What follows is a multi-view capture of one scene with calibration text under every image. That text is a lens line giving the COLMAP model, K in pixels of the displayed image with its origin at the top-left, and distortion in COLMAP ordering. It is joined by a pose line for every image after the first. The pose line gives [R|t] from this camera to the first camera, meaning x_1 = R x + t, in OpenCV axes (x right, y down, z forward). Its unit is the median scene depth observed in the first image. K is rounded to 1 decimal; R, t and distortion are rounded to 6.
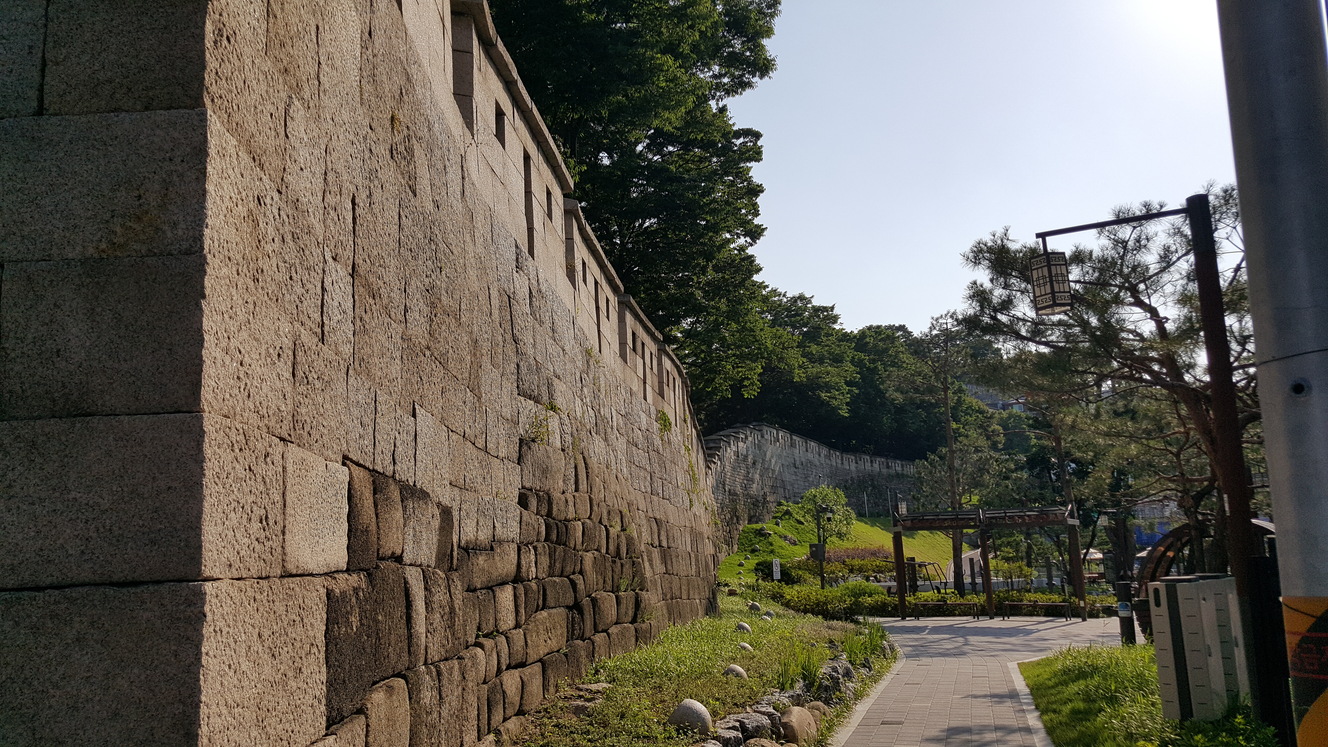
lens RADIAL K [[1088.3, 0, 651.1], [0, 1088.3, 384.8], [0, 0, 1]] dist [0.090217, -0.006291]
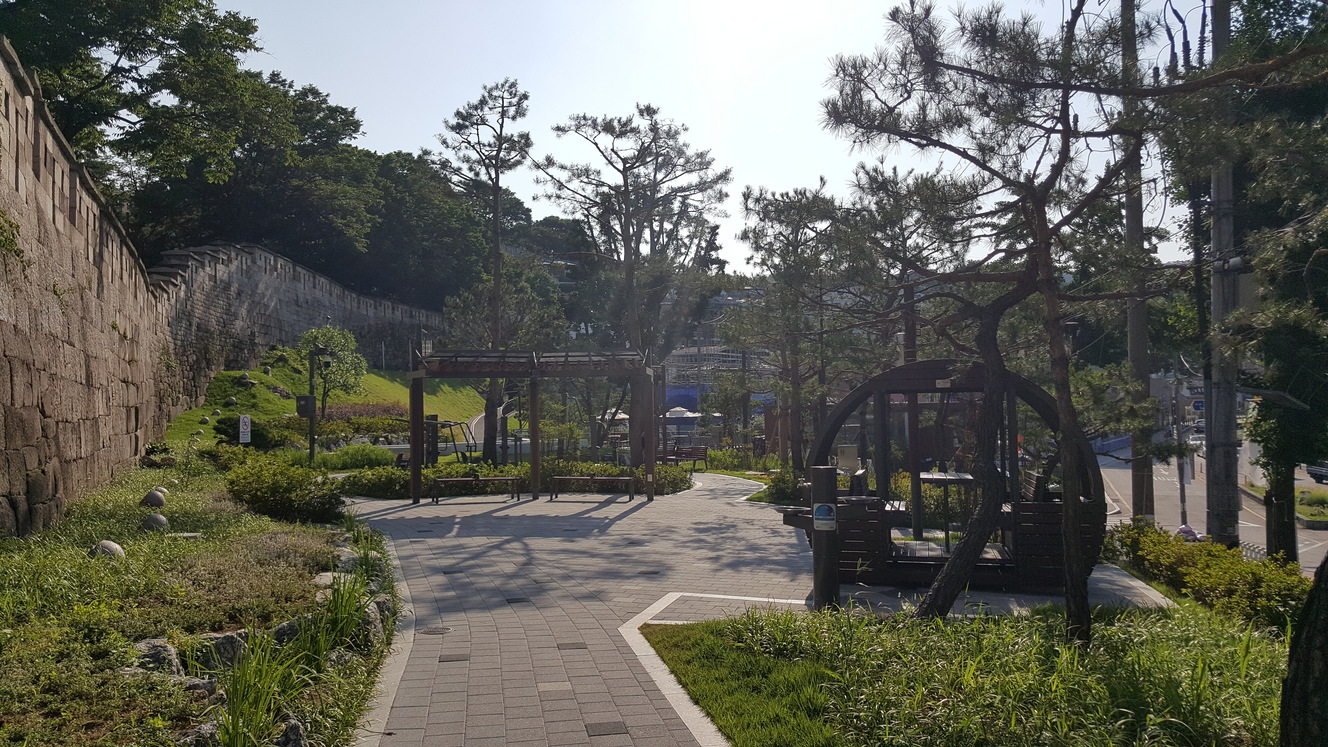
lens RADIAL K [[1088.3, 0, 651.4], [0, 1088.3, 377.2], [0, 0, 1]] dist [0.090217, -0.006291]
pose [[0.908130, 0.034122, 0.417295, 0.038209], [-0.084603, 0.991069, 0.103077, 0.026543], [-0.410051, -0.128912, 0.902906, 0.169664]]
